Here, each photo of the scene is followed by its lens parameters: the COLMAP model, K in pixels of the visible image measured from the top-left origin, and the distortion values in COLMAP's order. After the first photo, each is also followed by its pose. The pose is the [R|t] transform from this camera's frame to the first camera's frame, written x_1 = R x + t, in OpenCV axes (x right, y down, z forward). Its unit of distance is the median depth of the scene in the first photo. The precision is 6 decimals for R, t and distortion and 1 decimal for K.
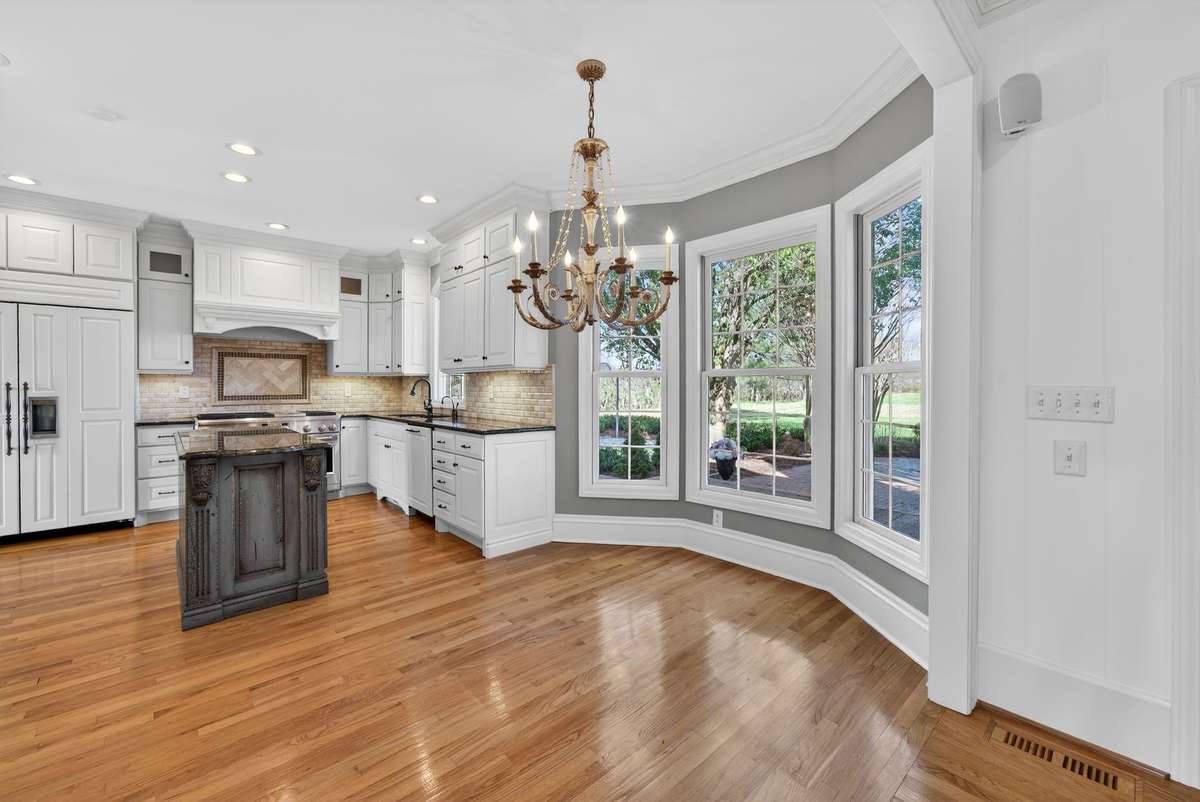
lens RADIAL K [[500.1, 0, 599.1], [0, 500.1, 383.0], [0, 0, 1]] dist [-0.053412, 0.046253]
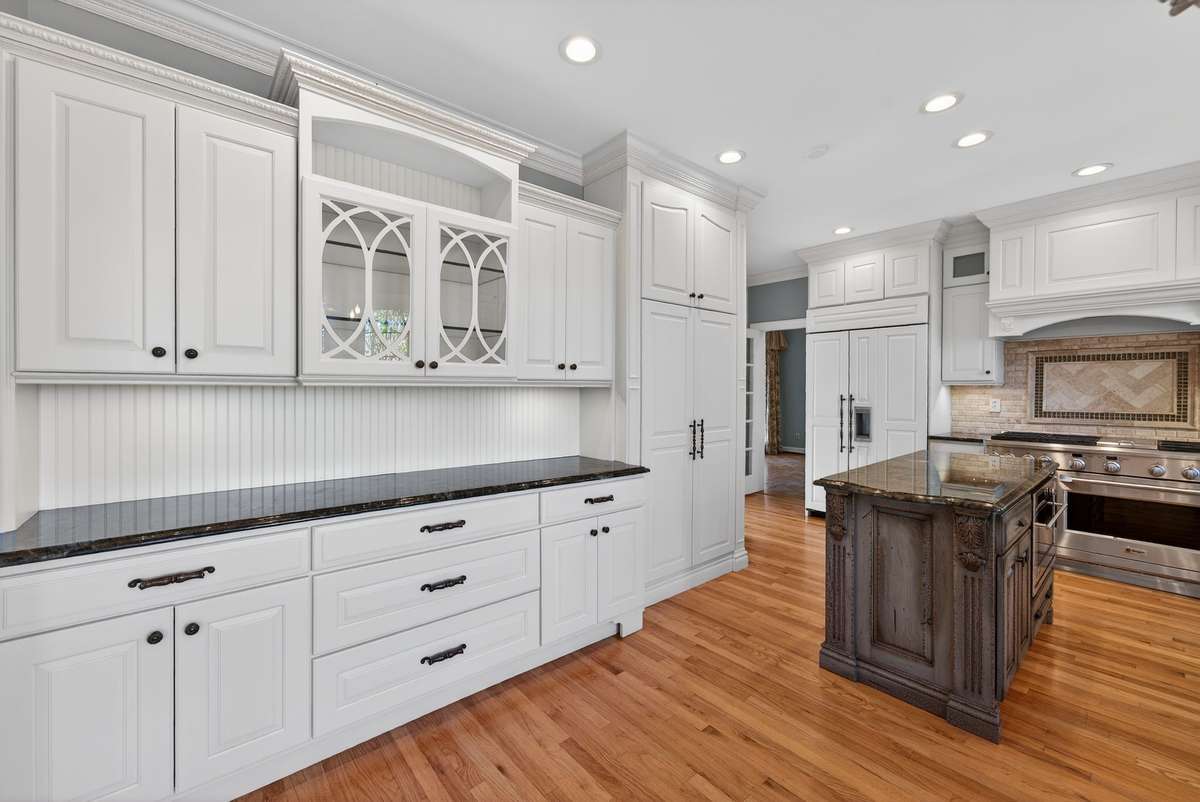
lens RADIAL K [[485.4, 0, 598.5], [0, 485.4, 392.0], [0, 0, 1]] dist [-0.000747, 0.004055]
pose [[-0.020968, 0.011230, -0.999717, 0.049846], [0.002032, 0.999935, 0.011190, -0.018918], [0.999778, -0.001797, -0.020989, 0.352500]]
